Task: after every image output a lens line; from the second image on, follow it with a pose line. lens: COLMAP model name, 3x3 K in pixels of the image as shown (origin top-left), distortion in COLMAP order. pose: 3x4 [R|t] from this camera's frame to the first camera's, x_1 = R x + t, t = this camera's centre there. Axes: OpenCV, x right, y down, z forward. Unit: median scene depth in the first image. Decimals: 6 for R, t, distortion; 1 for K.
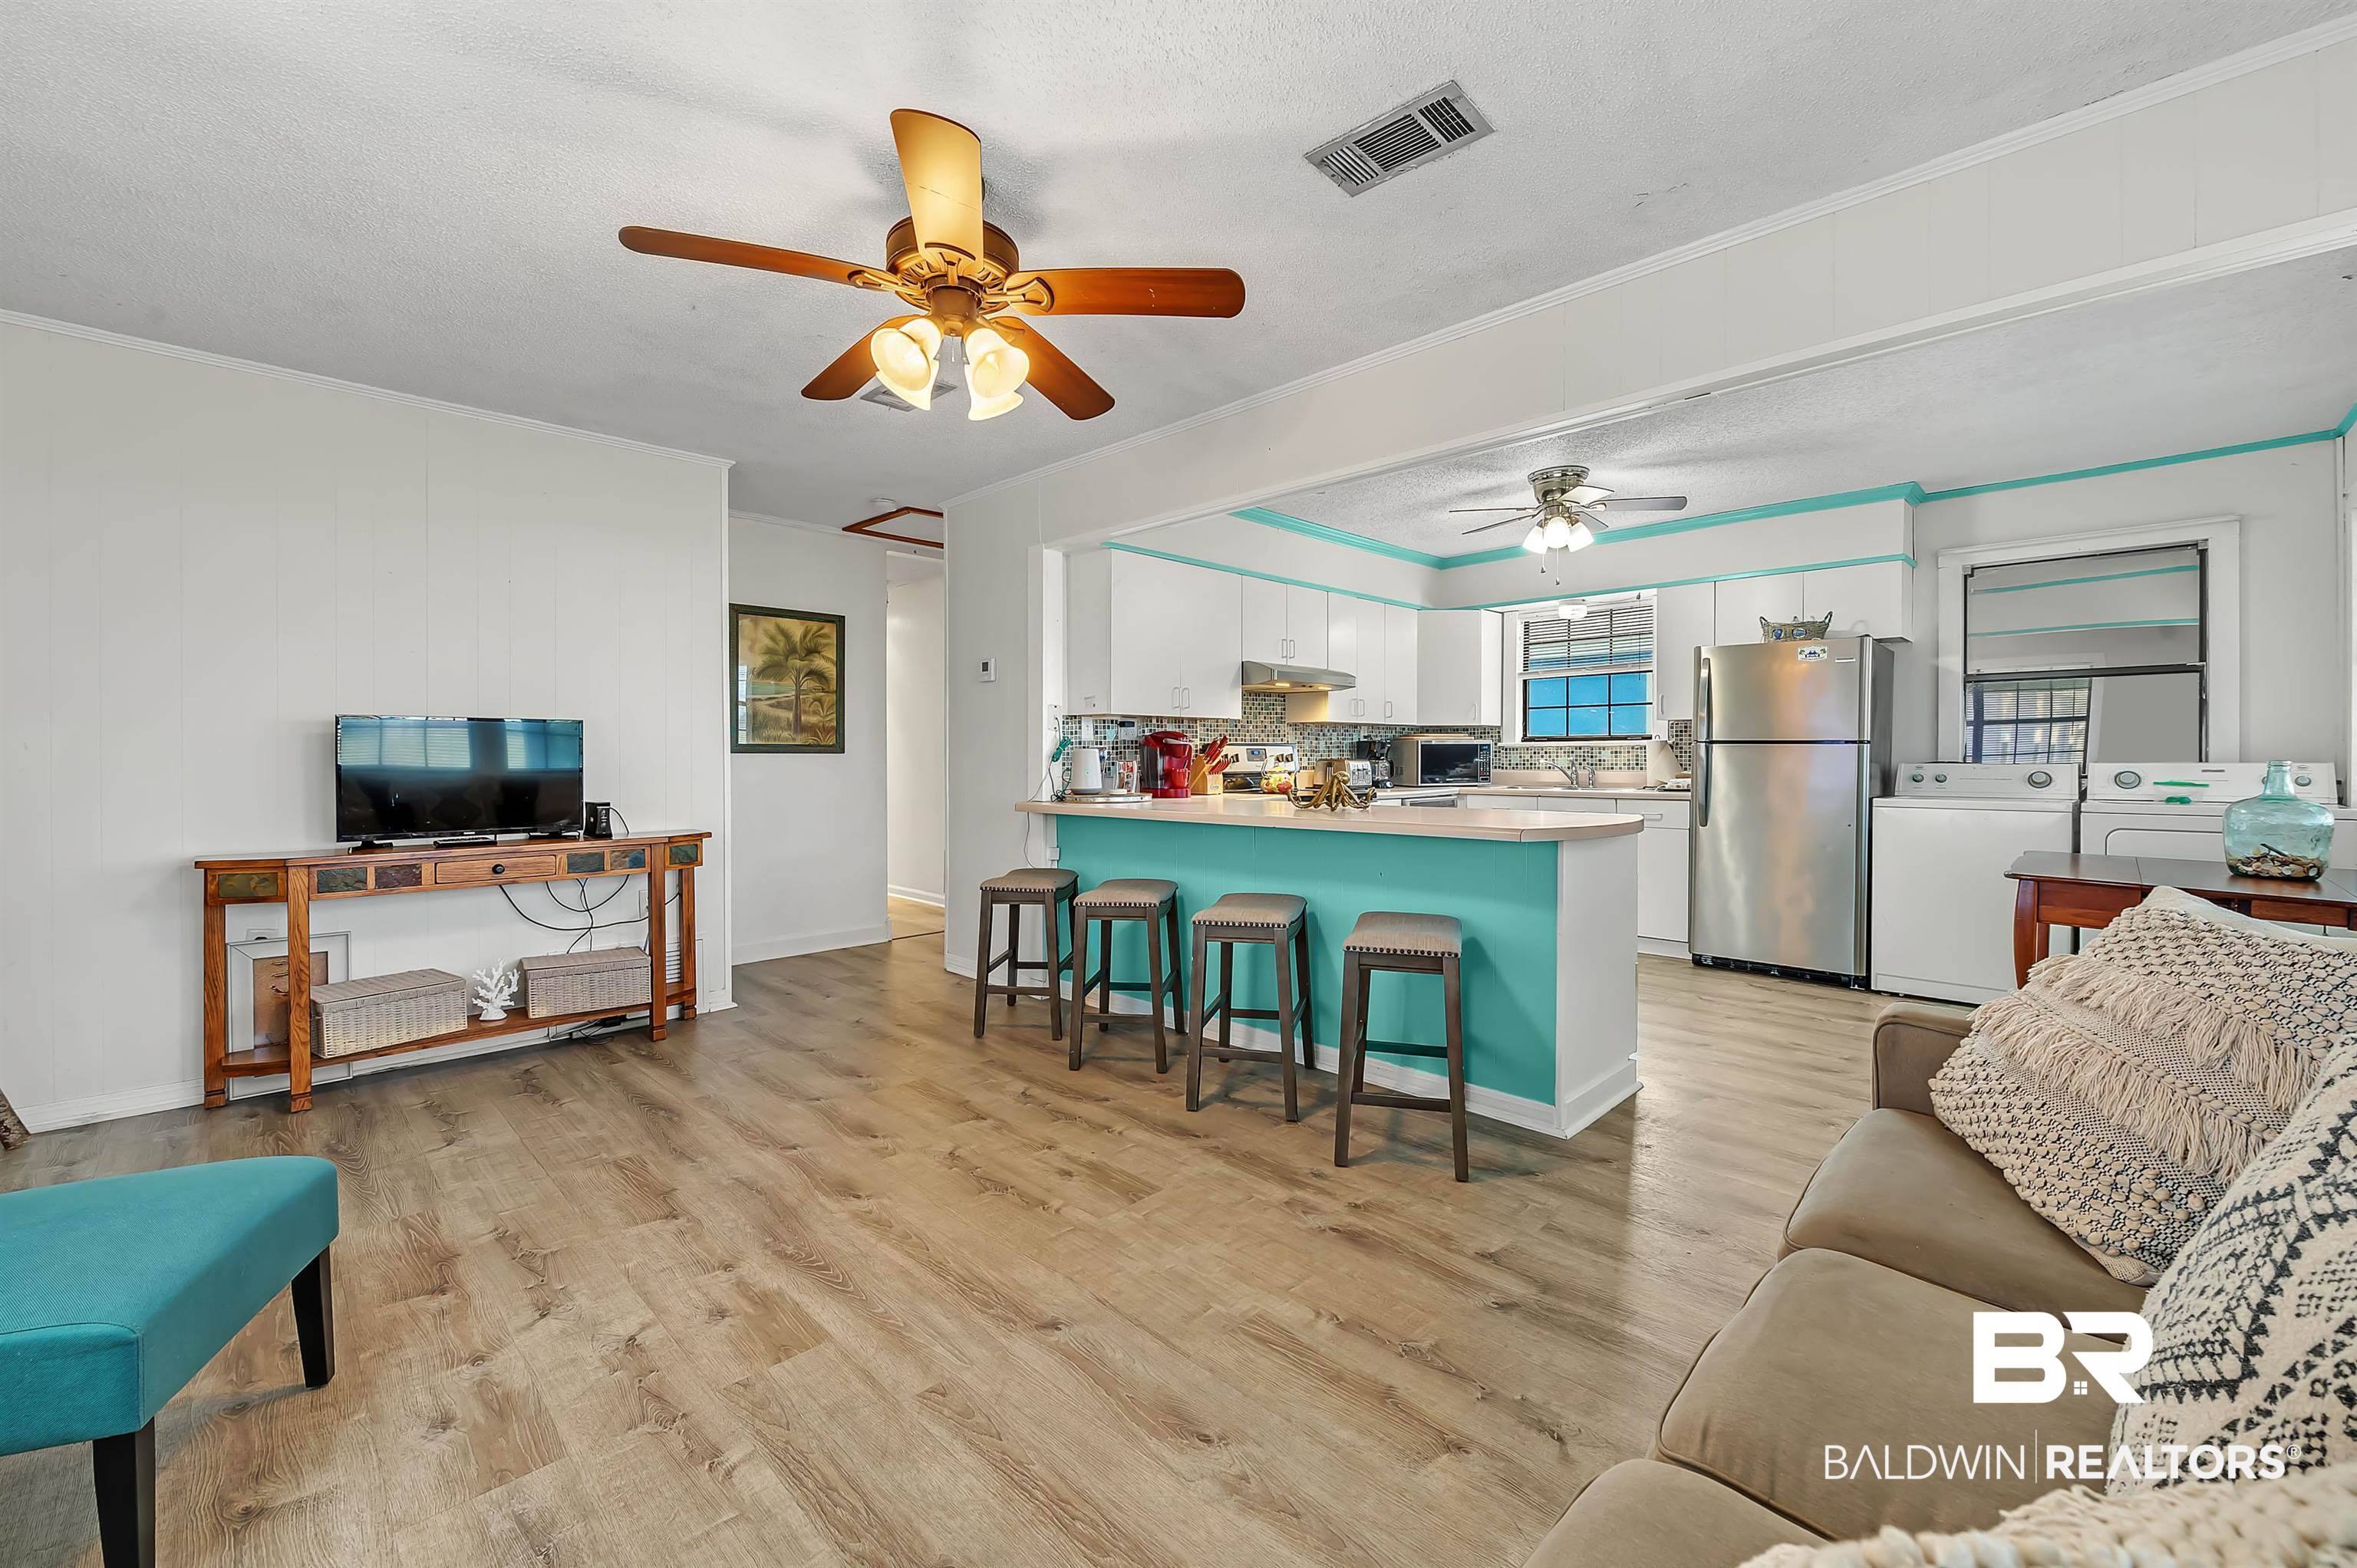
lens RADIAL K [[942.0, 0, 1177.6], [0, 942.0, 767.6], [0, 0, 1]] dist [-0.005536, -0.001114]
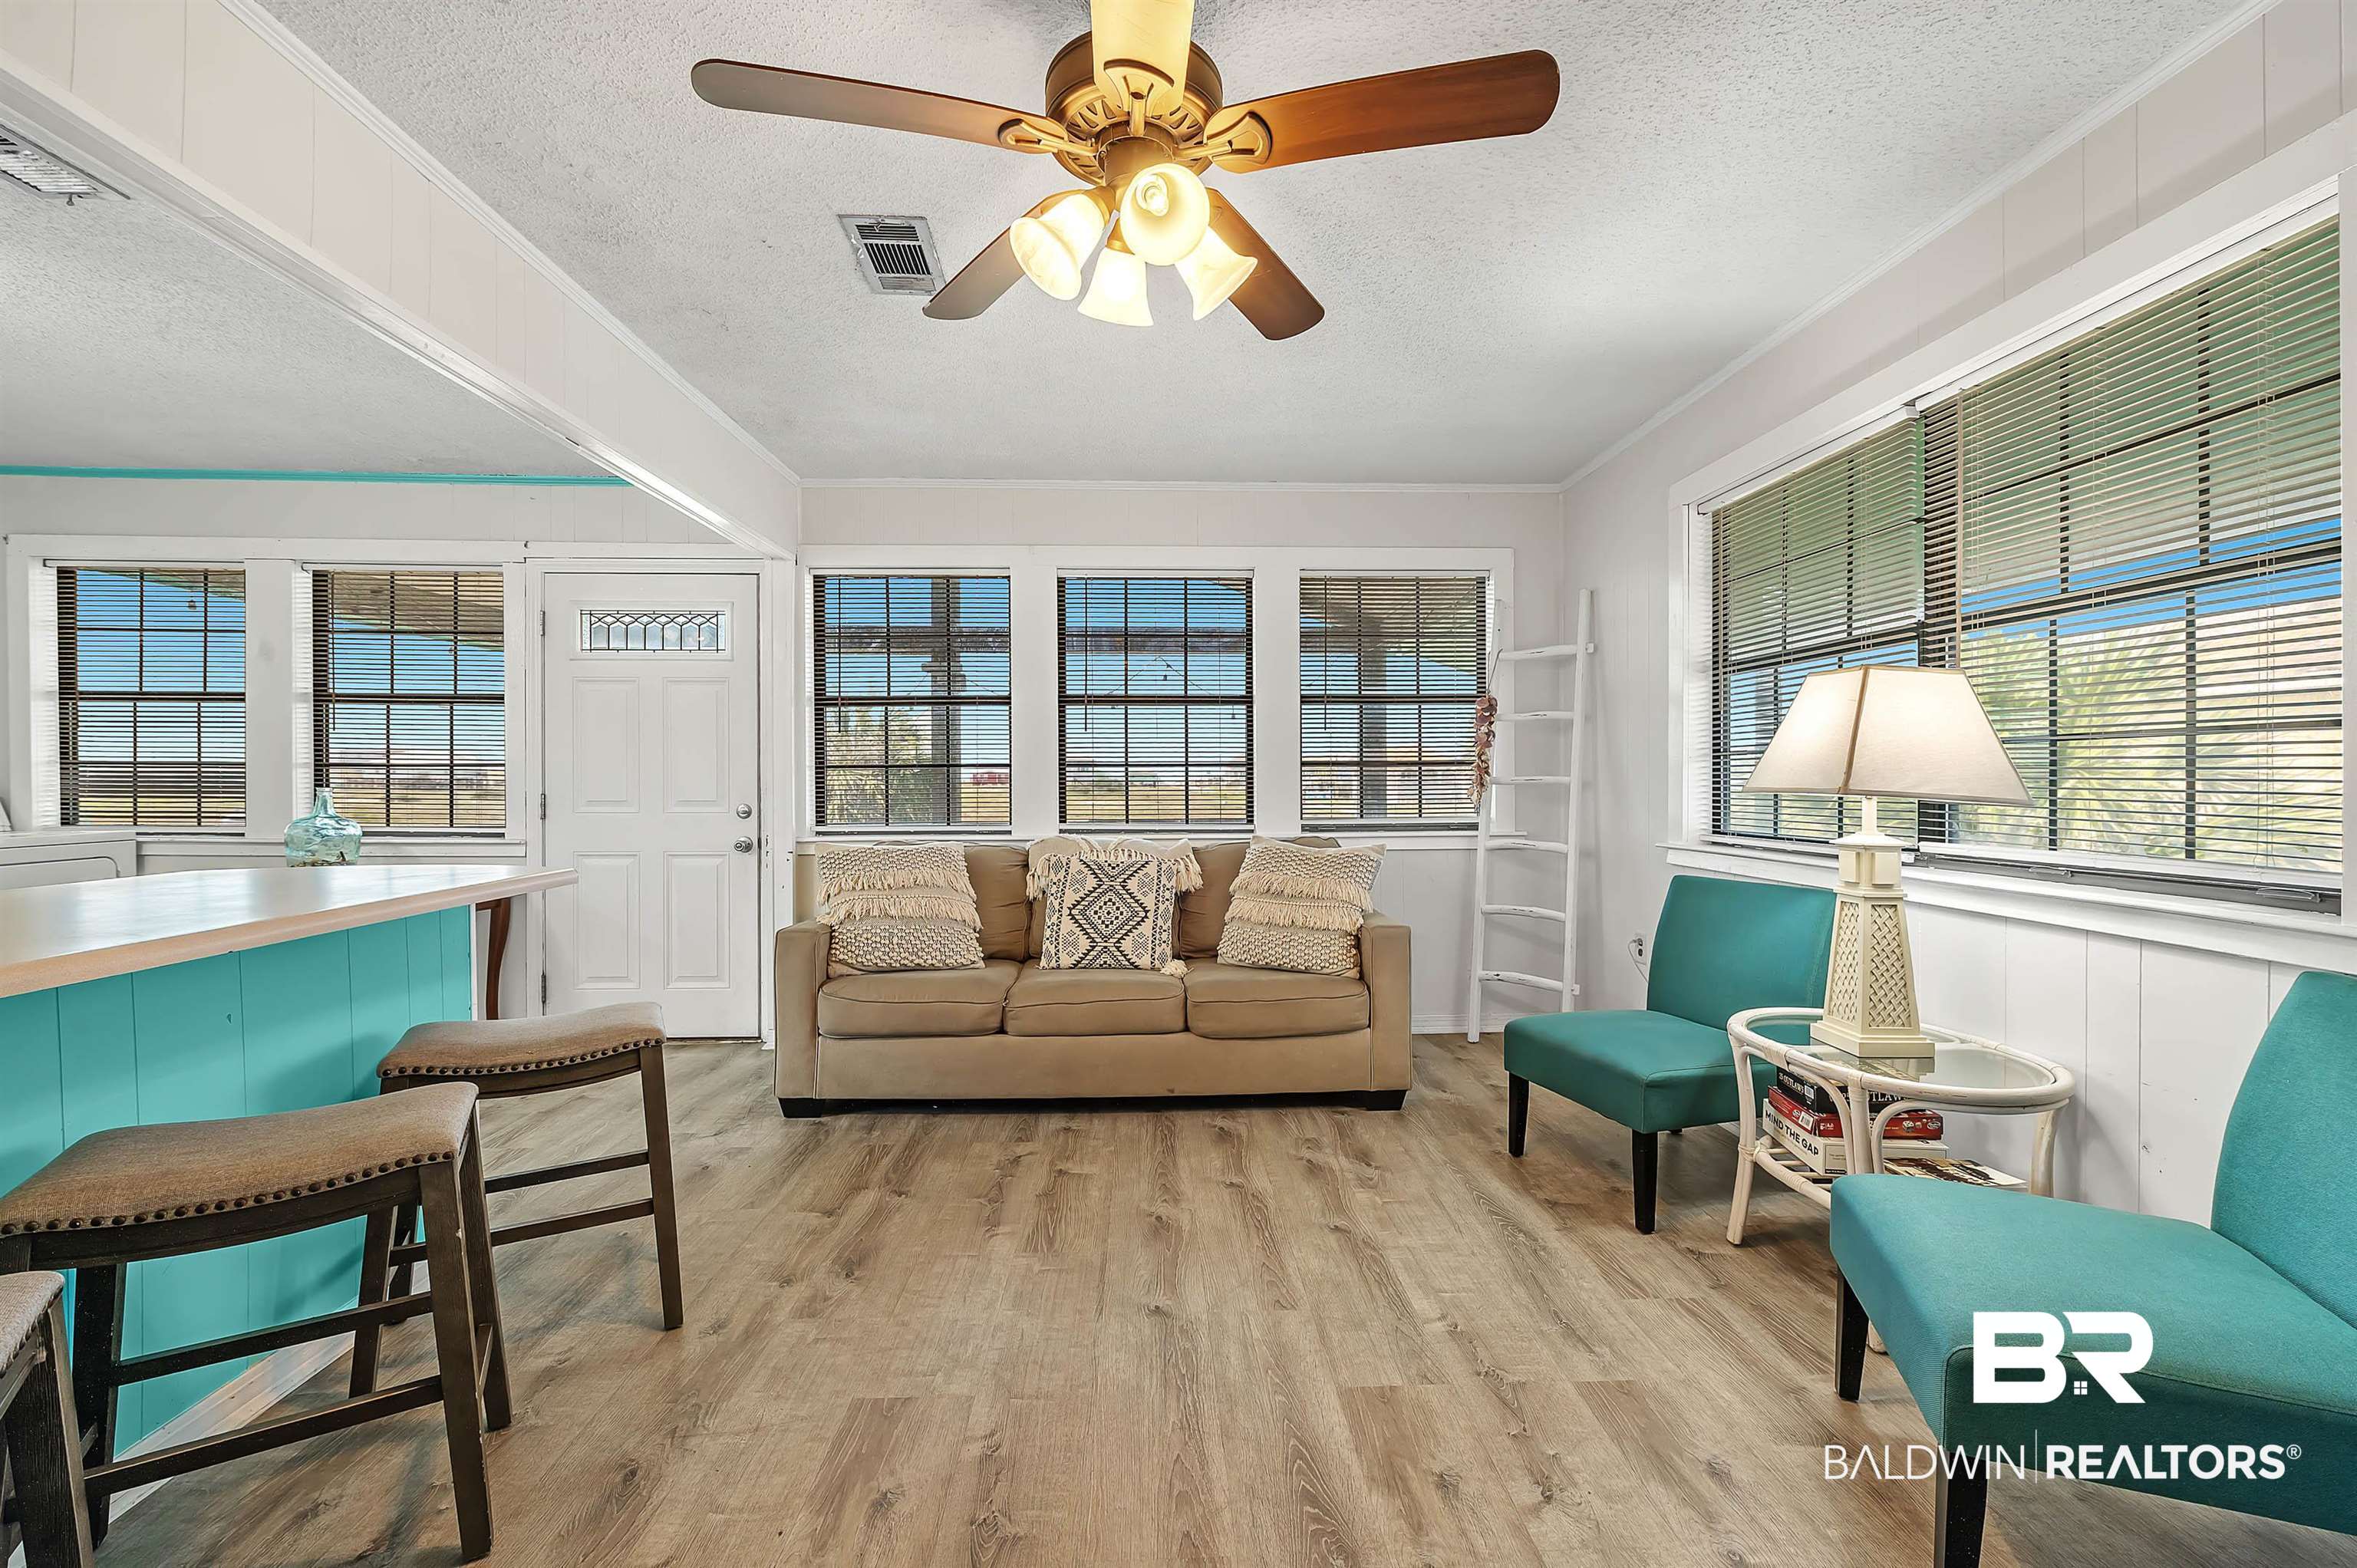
lens RADIAL K [[942.0, 0, 1184.0], [0, 942.0, 778.4], [0, 0, 1]] dist [-0.005536, -0.001114]
pose [[-0.738531, 0.002631, 0.674214, -0.383028], [0.013733, 0.999844, 0.011142, -0.011135], [-0.674079, 0.017488, -0.738452, 0.767230]]
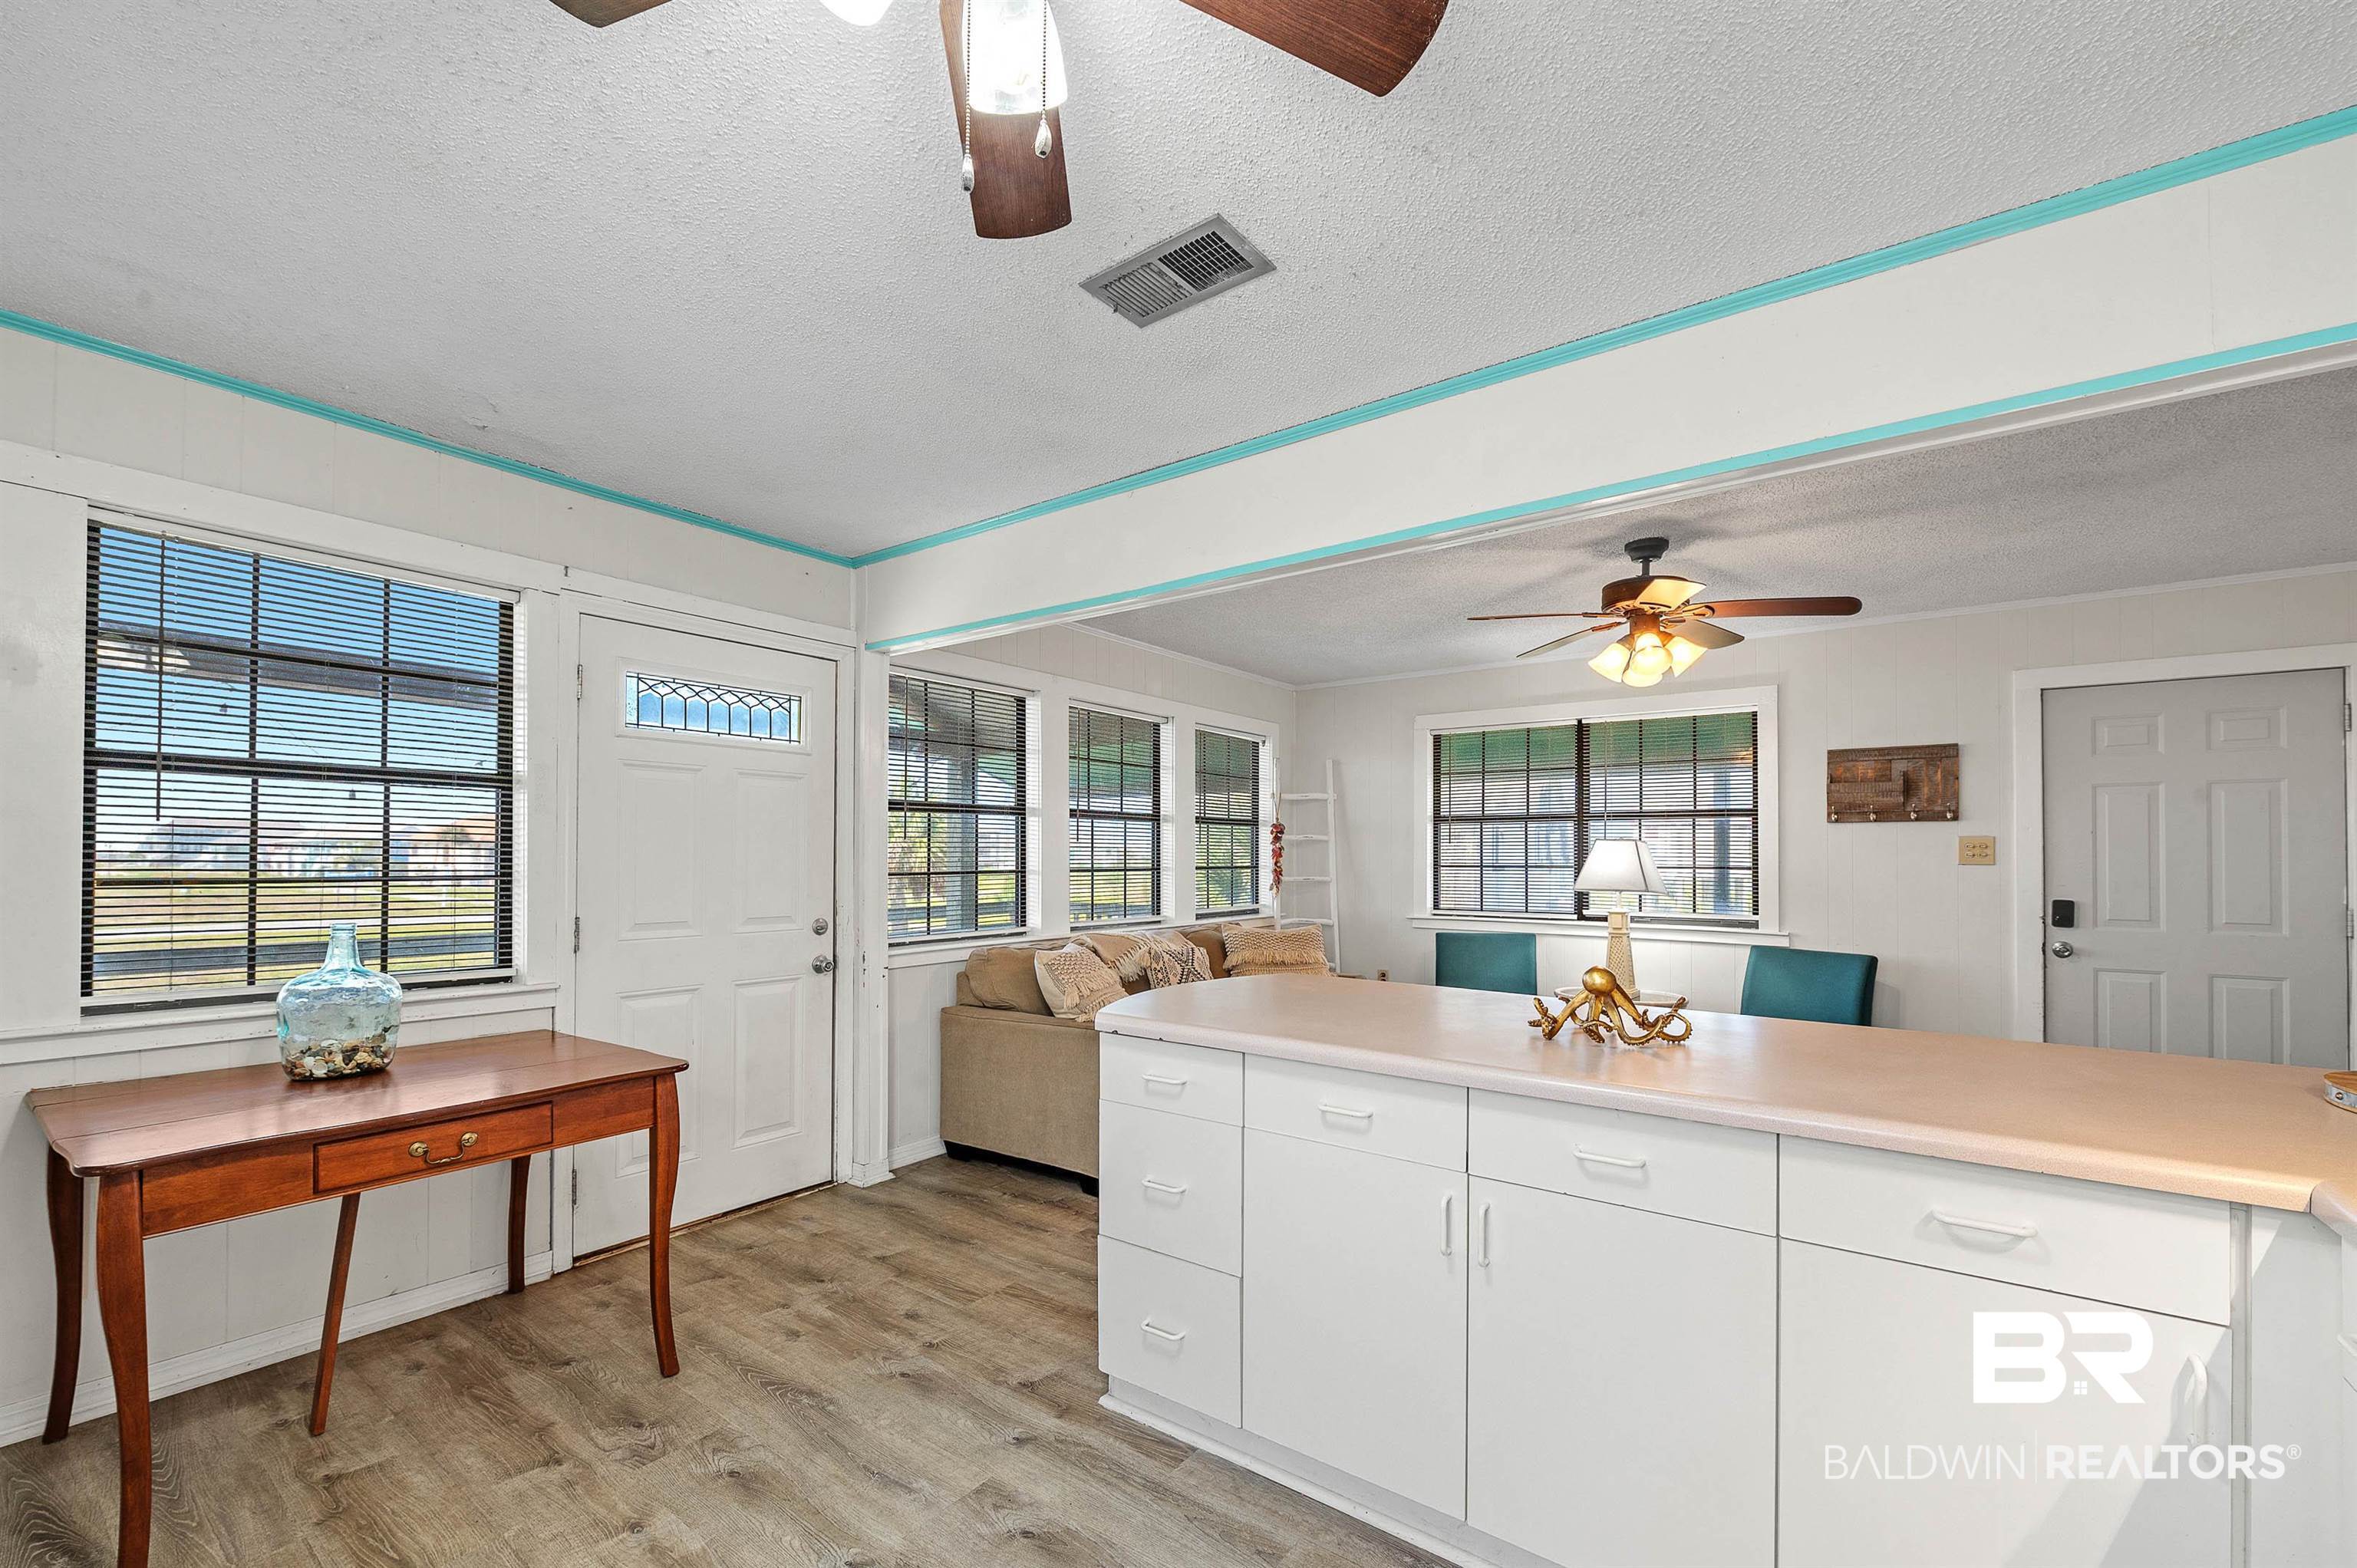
lens RADIAL K [[942.0, 0, 1177.0], [0, 942.0, 852.5], [0, 0, 1]] dist [-0.005536, -0.001114]
pose [[-0.988500, -0.003762, -0.151175, 0.408017], [-0.005673, 0.999909, 0.012209, -0.051995], [0.151116, 0.012927, -0.988432, 1.246856]]
